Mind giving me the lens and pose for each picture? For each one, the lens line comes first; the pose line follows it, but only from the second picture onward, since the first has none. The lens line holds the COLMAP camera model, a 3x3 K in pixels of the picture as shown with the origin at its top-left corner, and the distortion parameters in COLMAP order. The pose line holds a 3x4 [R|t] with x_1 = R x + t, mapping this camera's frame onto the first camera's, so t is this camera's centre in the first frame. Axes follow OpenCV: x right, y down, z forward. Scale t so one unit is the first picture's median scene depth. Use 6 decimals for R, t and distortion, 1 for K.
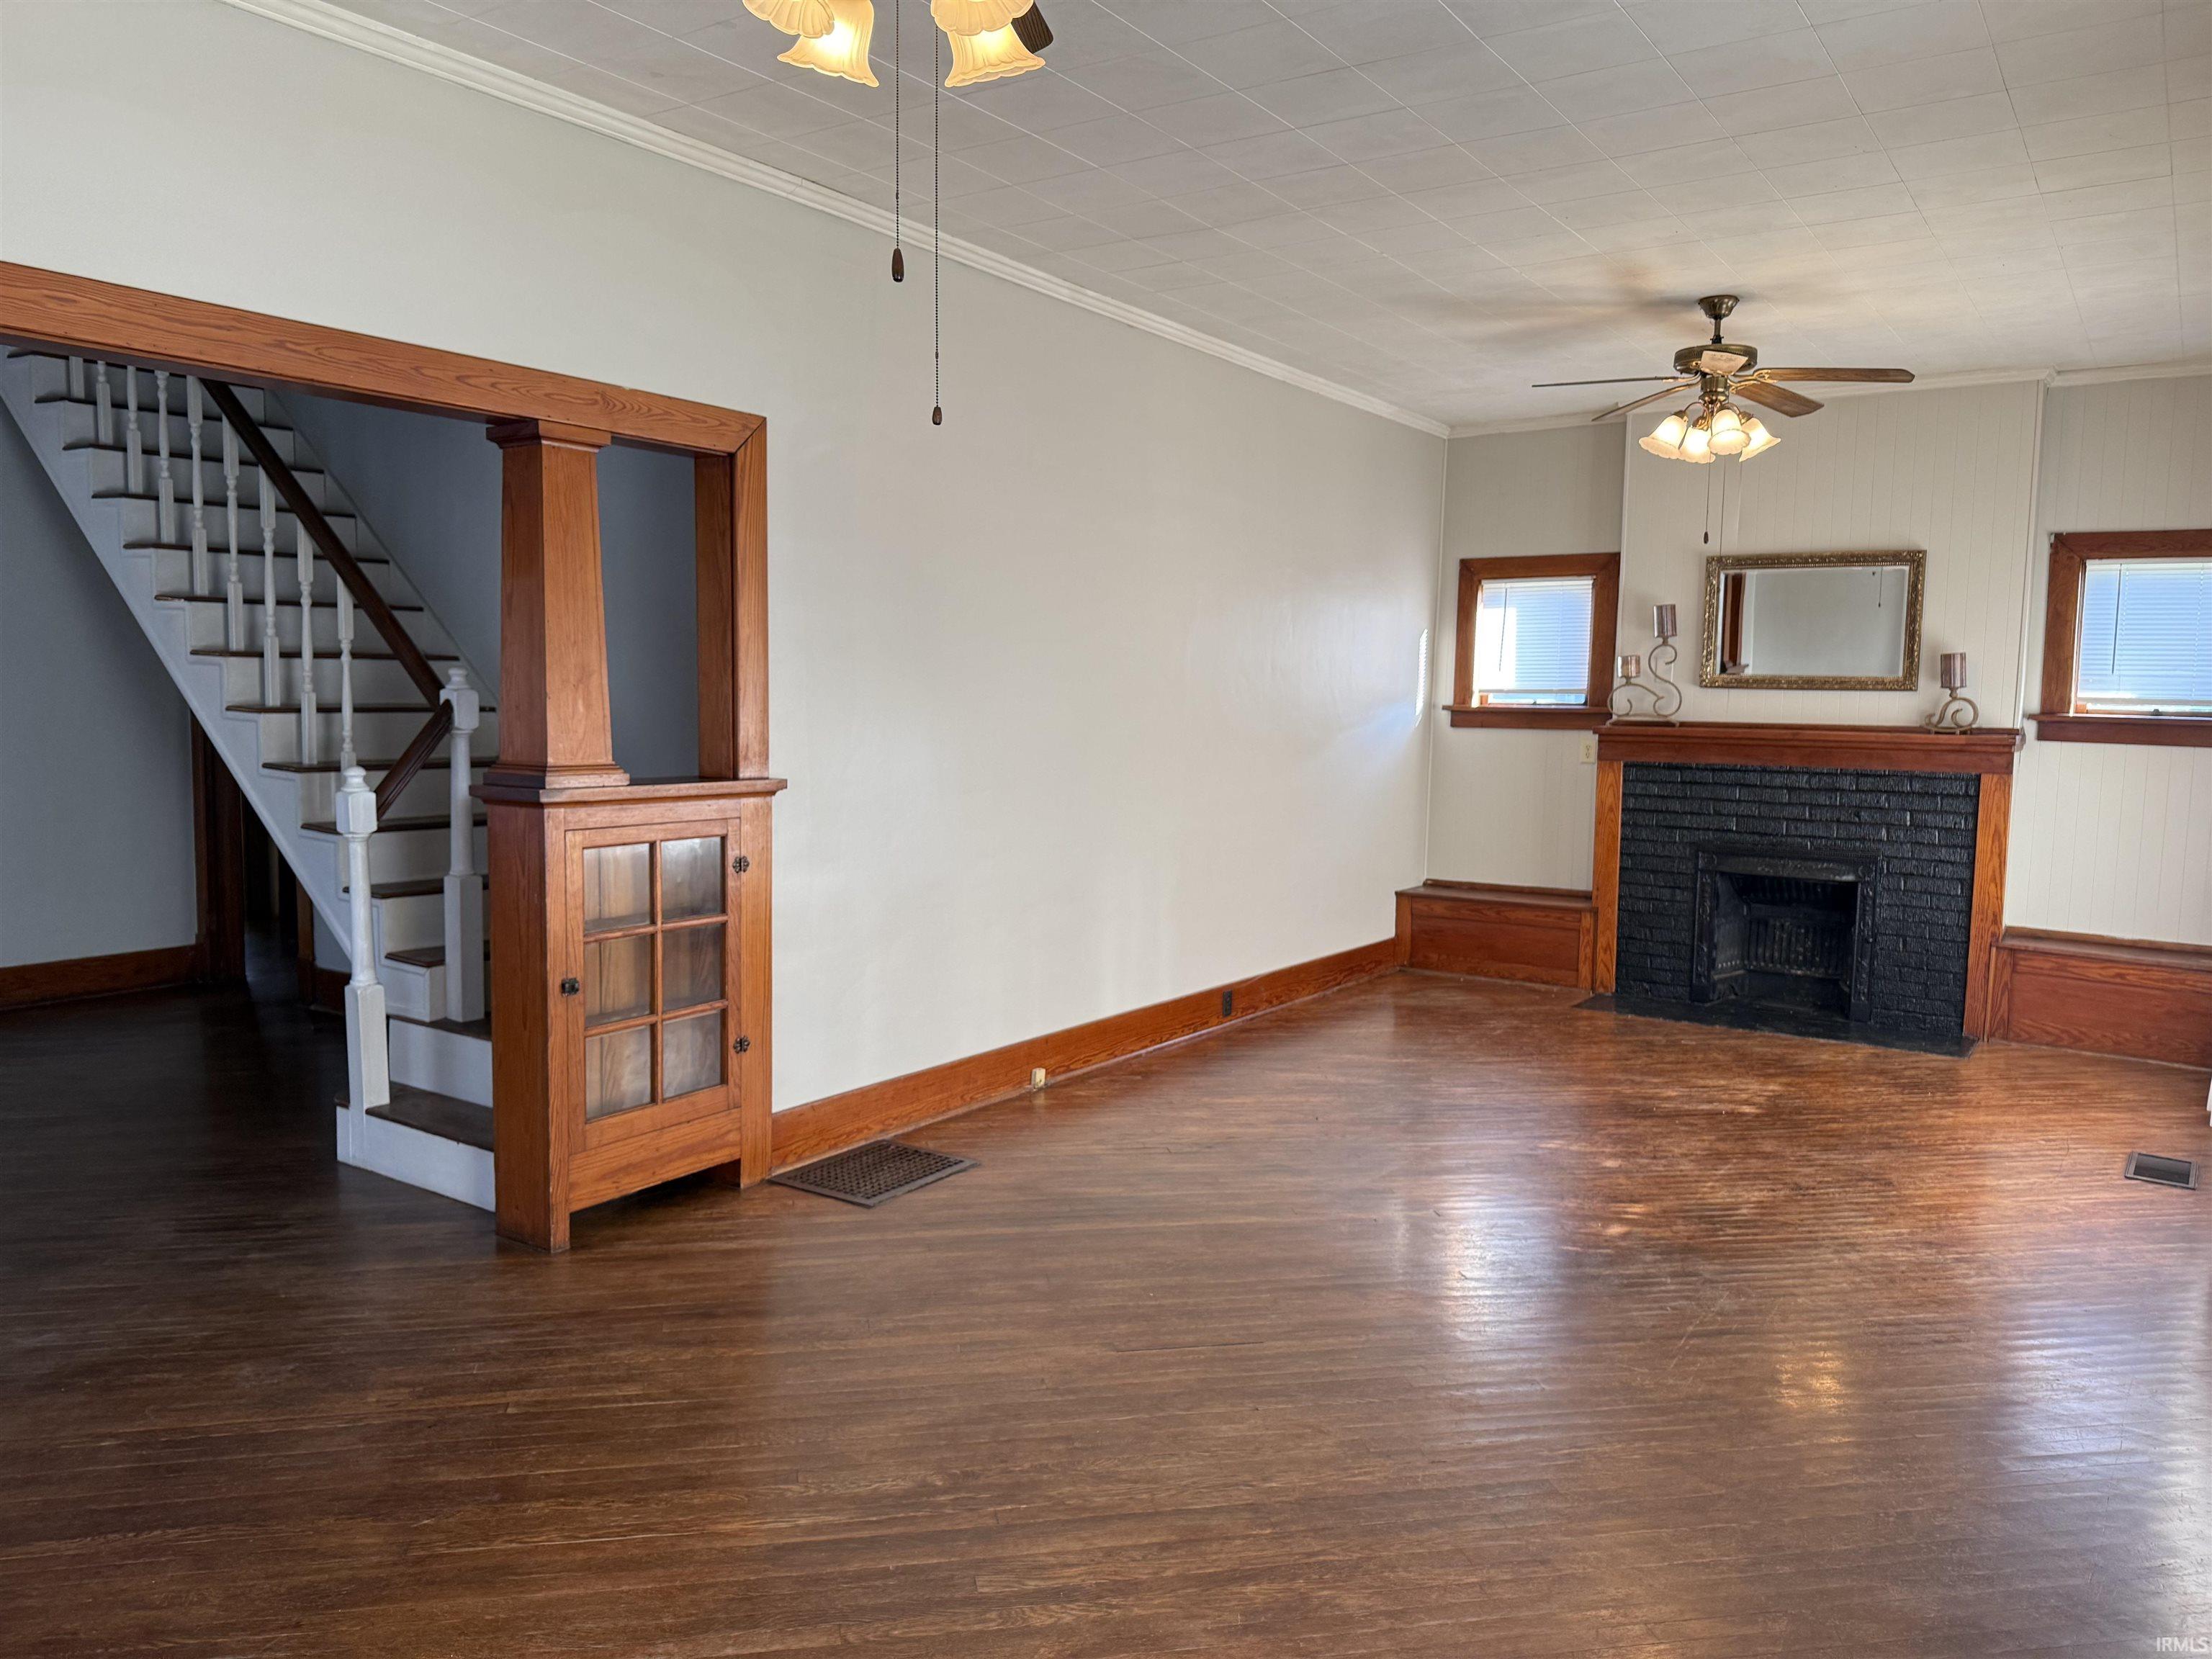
lens RADIAL K [[1560.4, 0, 1106.0], [0, 1560.4, 829.5], [0, 0, 1]] dist [0.071065, -0.003676]
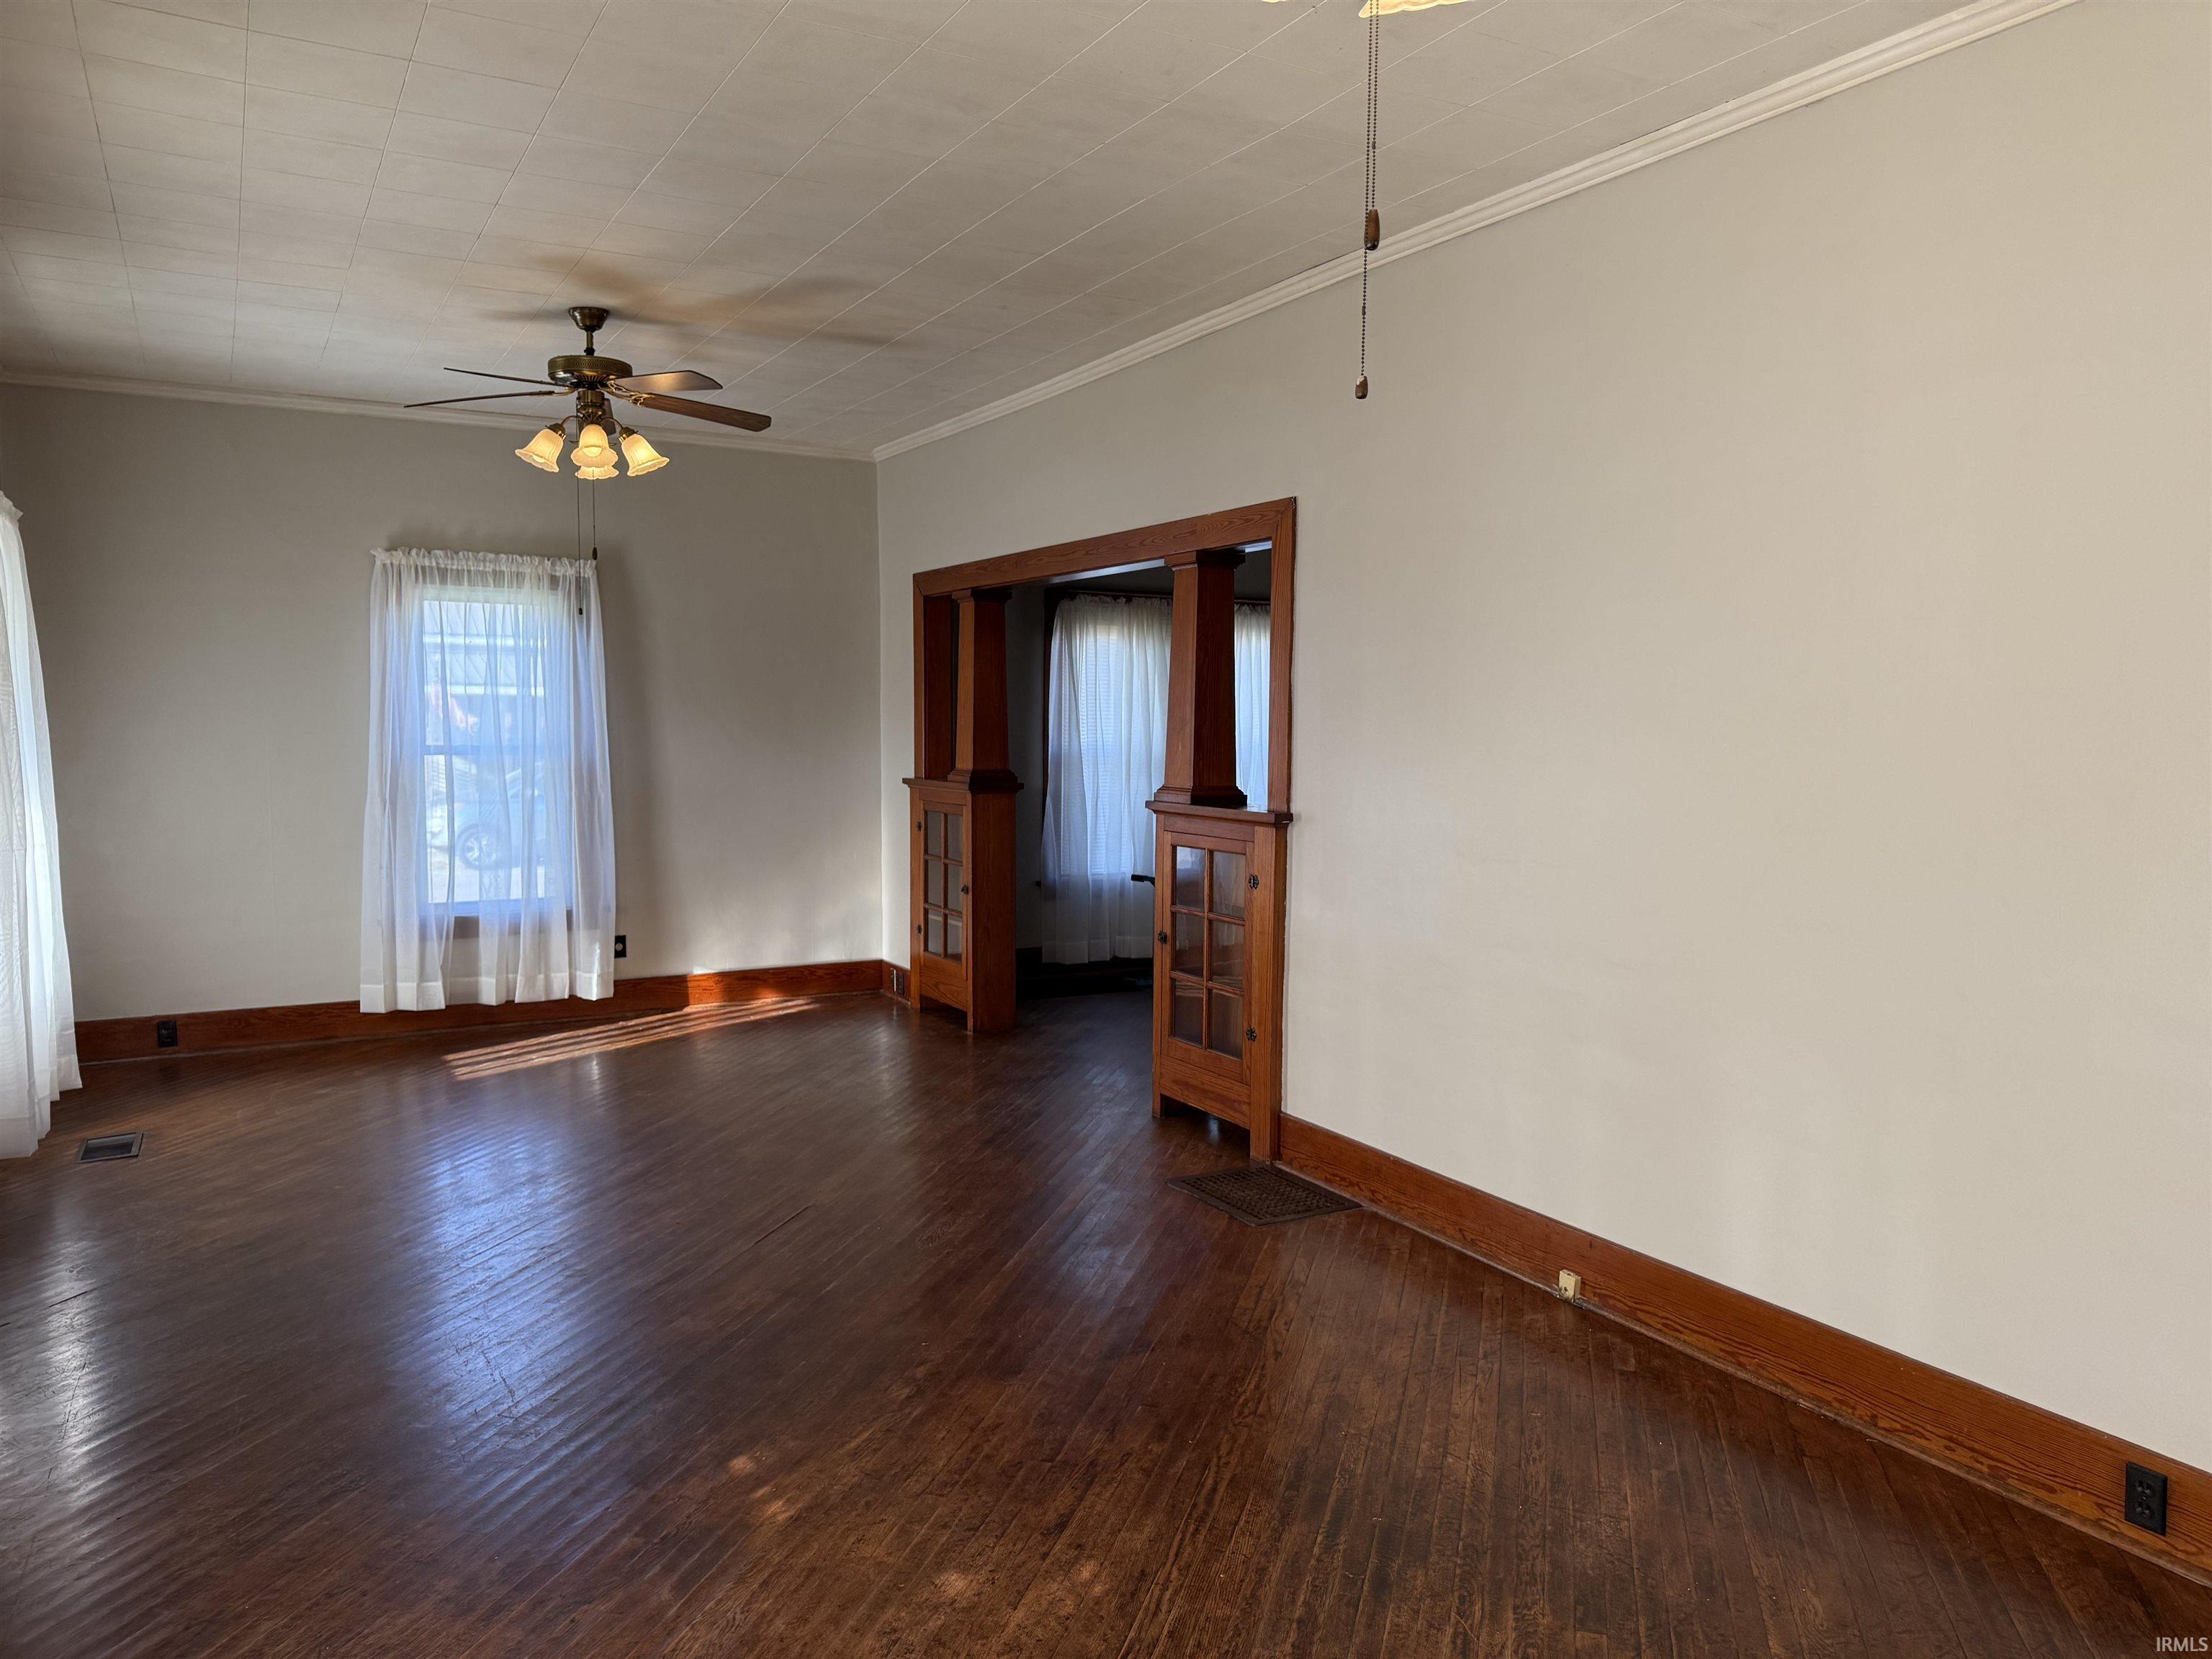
lens RADIAL K [[1560.4, 0, 1106.0], [0, 1560.4, 829.5], [0, 0, 1]] dist [0.071065, -0.003676]
pose [[-0.440559, 0.040027, -0.896831, 0.864341], [-0.102299, 0.990260, 0.094451, -0.115464], [0.891876, 0.133356, -0.432173, 1.386435]]
